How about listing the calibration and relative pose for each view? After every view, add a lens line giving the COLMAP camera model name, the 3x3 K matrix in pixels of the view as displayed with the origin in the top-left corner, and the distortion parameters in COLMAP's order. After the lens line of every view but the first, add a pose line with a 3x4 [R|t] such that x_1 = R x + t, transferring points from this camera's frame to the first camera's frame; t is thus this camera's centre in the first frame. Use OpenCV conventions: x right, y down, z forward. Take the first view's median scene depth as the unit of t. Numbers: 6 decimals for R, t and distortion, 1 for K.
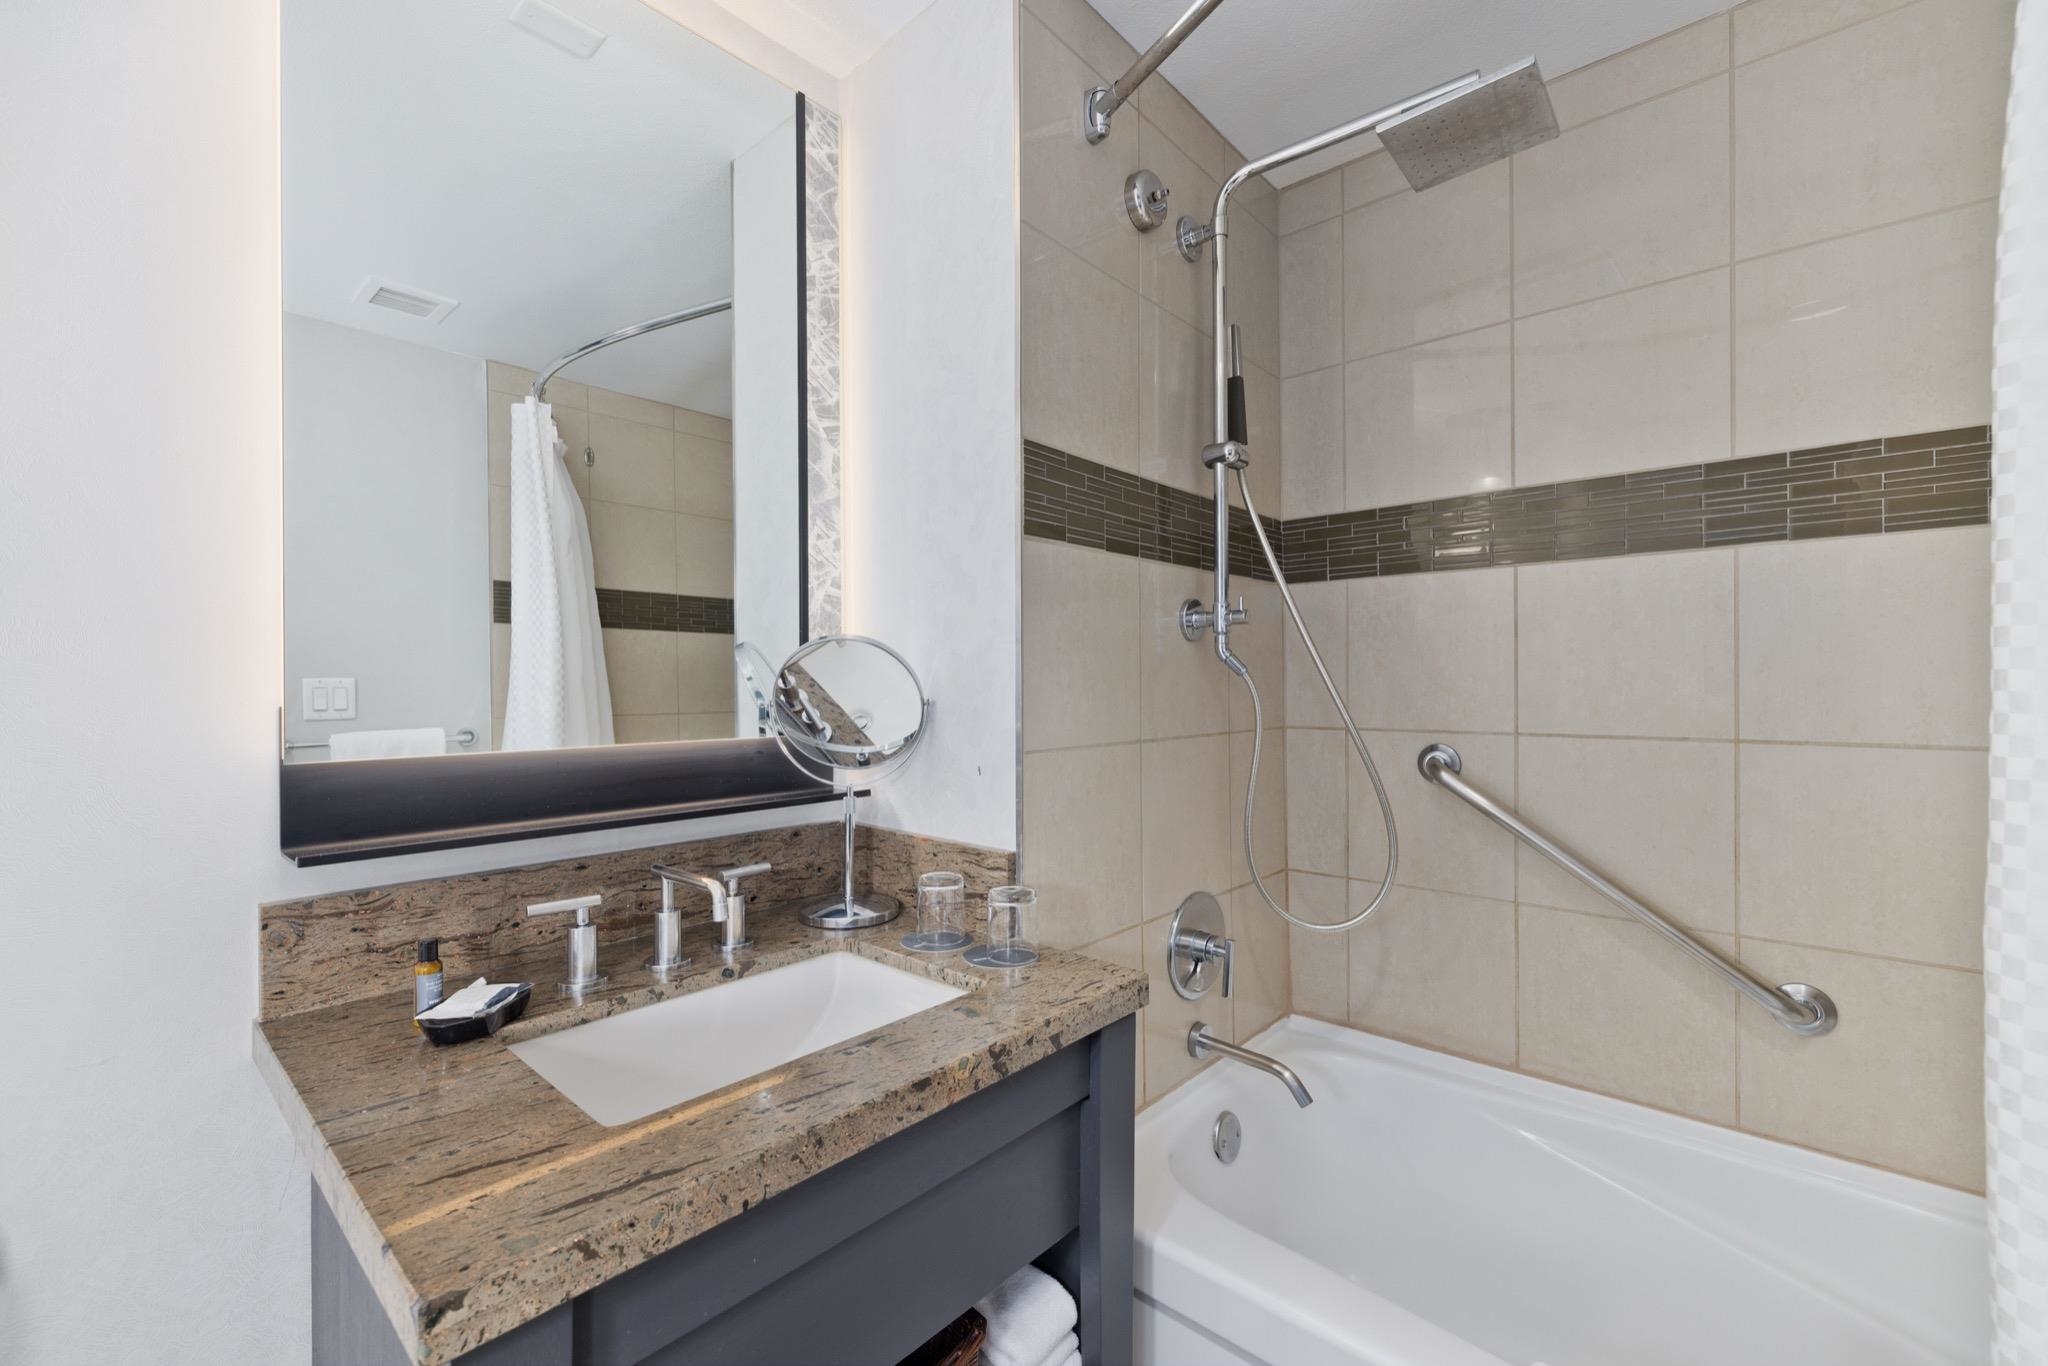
lens RADIAL K [[891.0, 0, 1024.0], [0, 891.0, 683.0], [0, 0, 1]] dist [-0.000752, -0.000009]
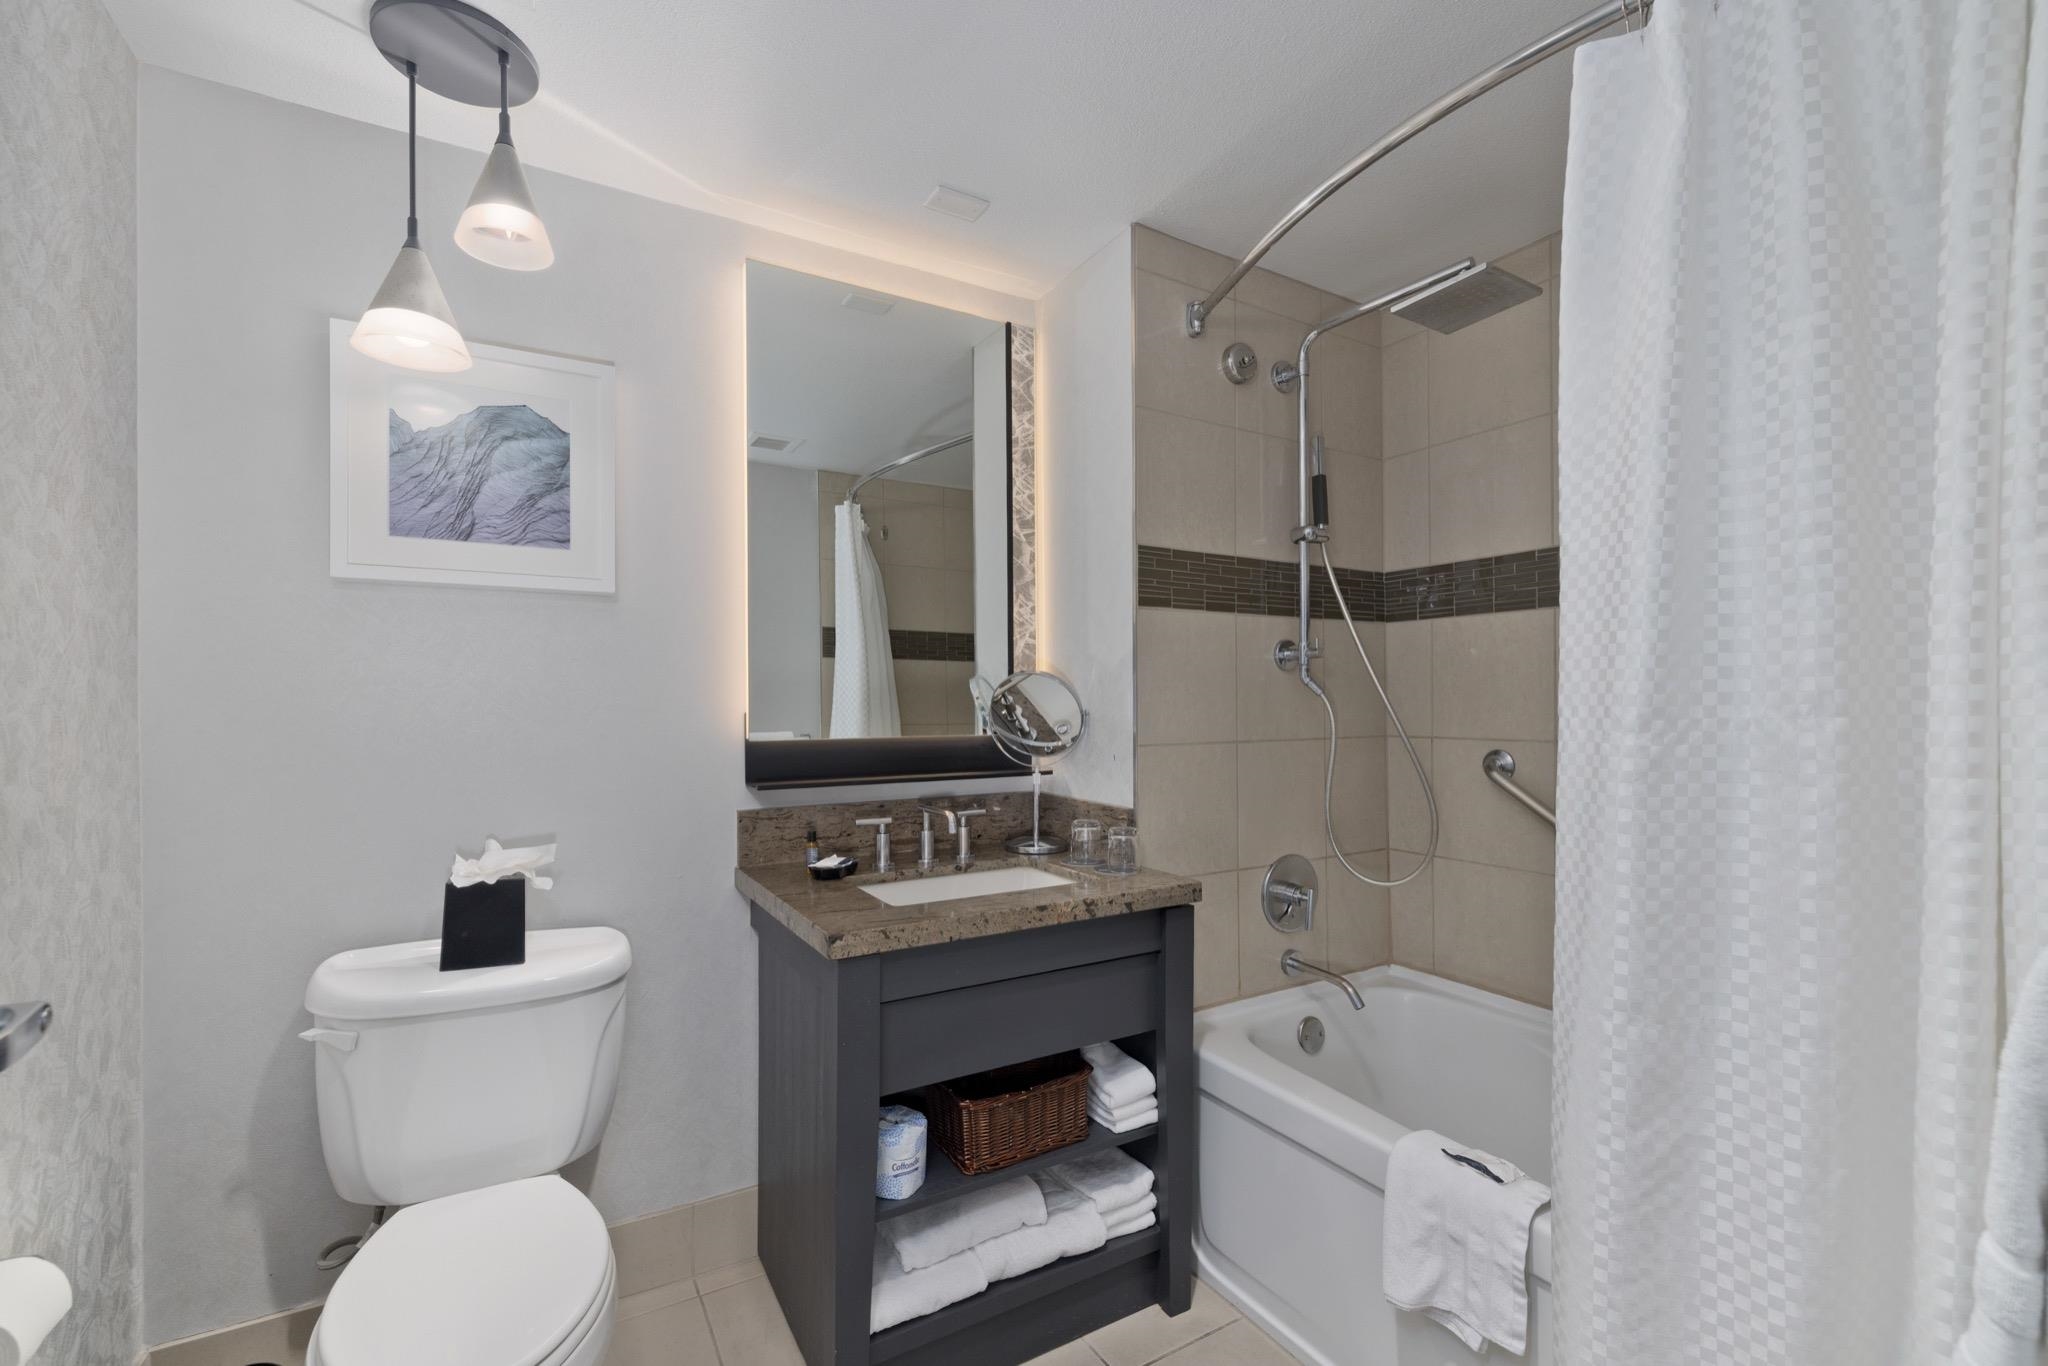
lens RADIAL K [[882.4, 0, 1013.4], [0, 882.4, 709.5], [0, 0, 1]] dist [0.001784, 0.000334]
pose [[0.952953, 0.004480, -0.303086, 0.223567], [-0.001062, 0.999934, 0.011439, -0.002457], [0.303117, -0.010579, 0.952894, -0.465276]]
